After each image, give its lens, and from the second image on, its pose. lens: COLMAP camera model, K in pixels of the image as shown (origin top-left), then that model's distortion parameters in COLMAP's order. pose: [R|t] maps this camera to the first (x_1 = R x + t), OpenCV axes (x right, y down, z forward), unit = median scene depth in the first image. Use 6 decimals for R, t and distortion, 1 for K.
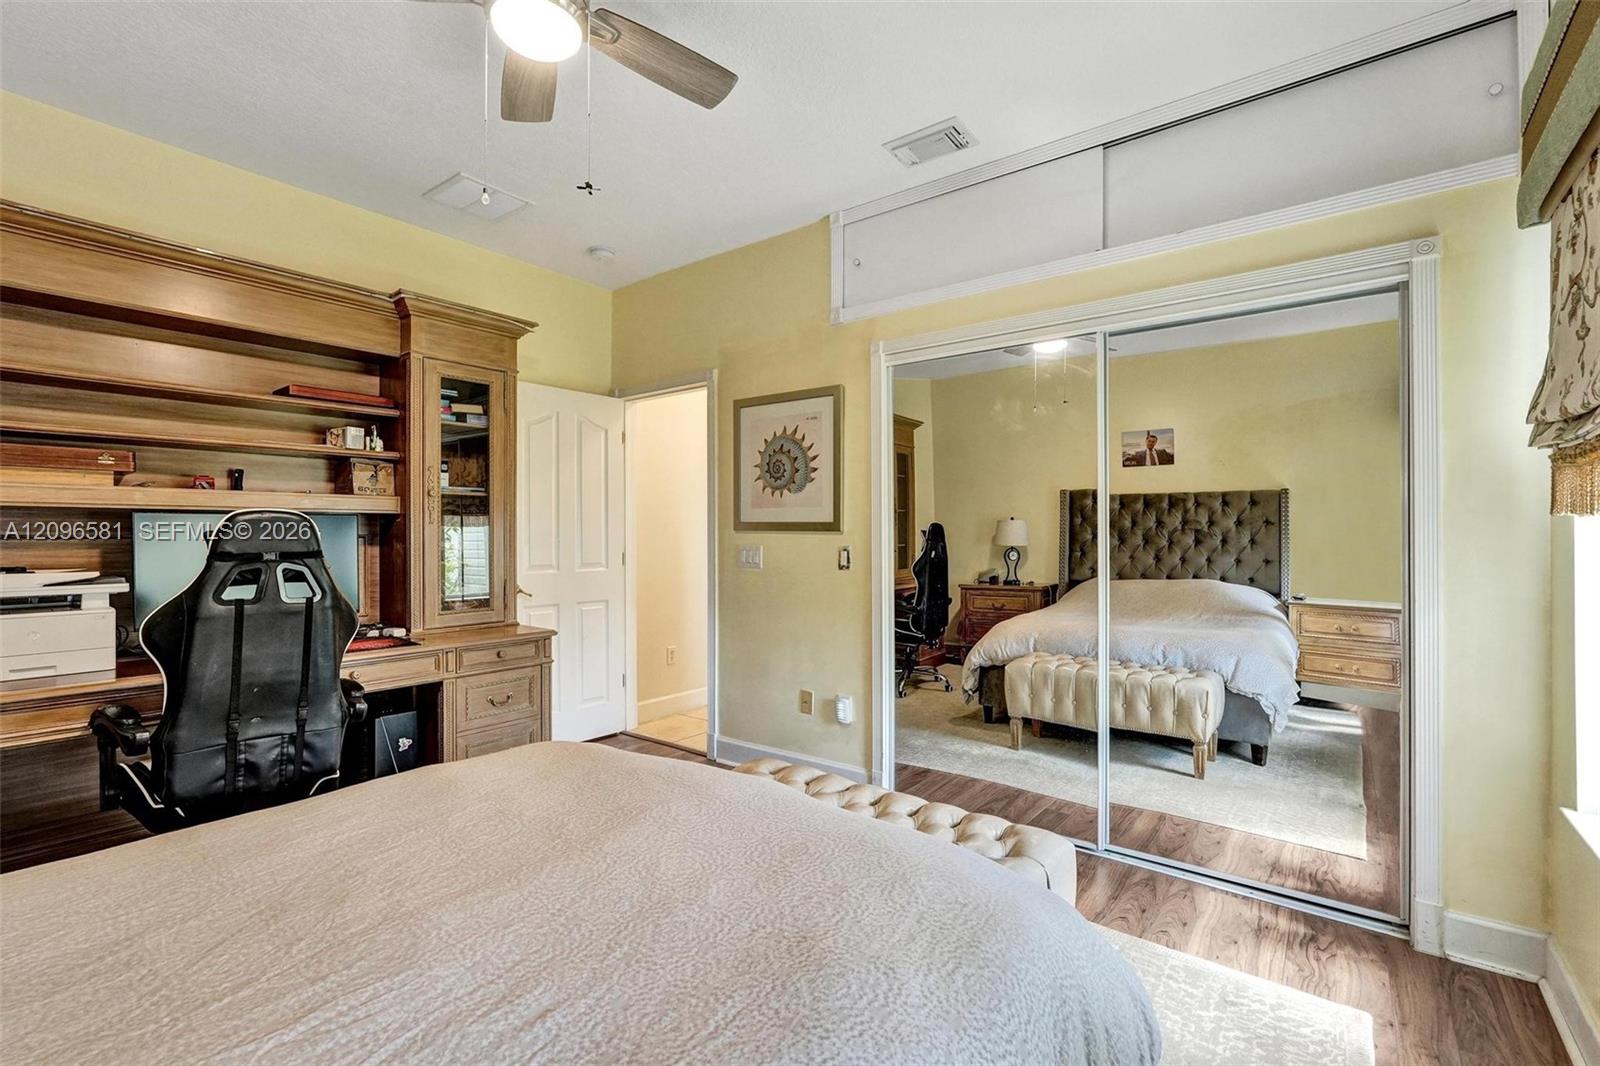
lens RADIAL K [[707.3, 0, 800.0], [0, 707.3, 538.5], [0, 0, 1]] dist [-0.003941, -0.000061]
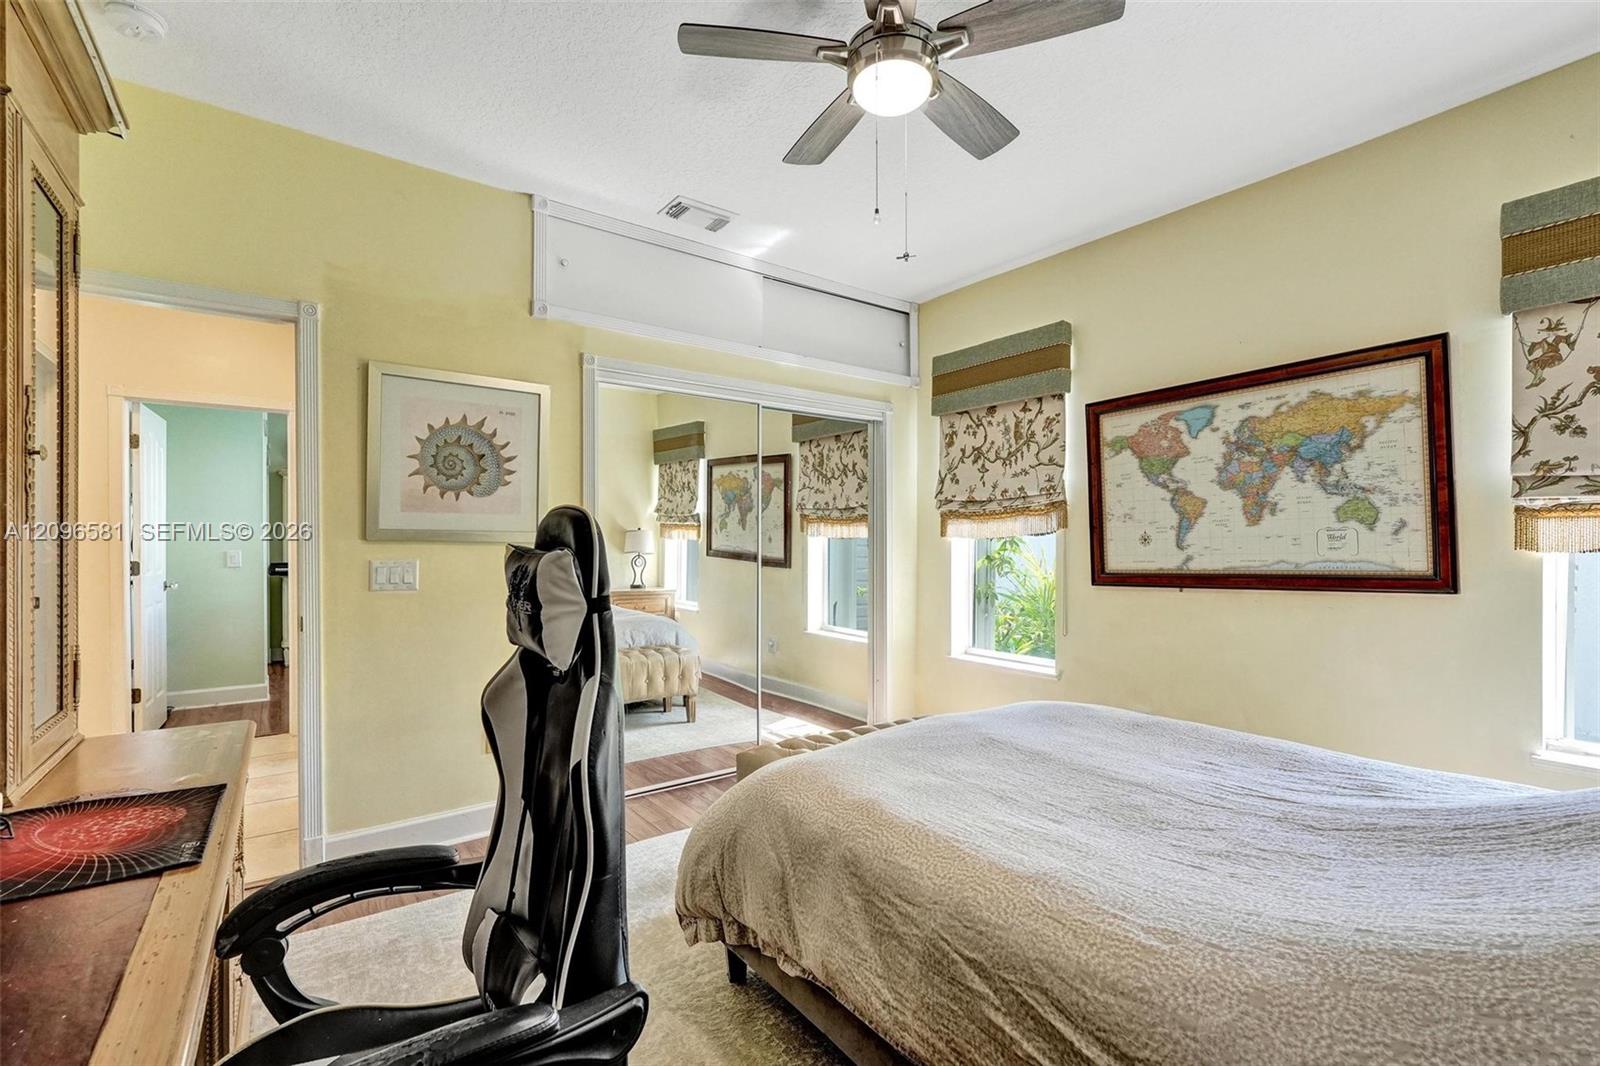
lens RADIAL K [[707.3, 0, 801.8], [0, 707.3, 537.2], [0, 0, 1]] dist [-0.003941, -0.000061]
pose [[0.279693, 0.009501, 0.960043, -0.701403], [0.005168, 0.999922, -0.011401, -0.004563], [-0.960076, 0.008150, 0.279622, 0.394445]]
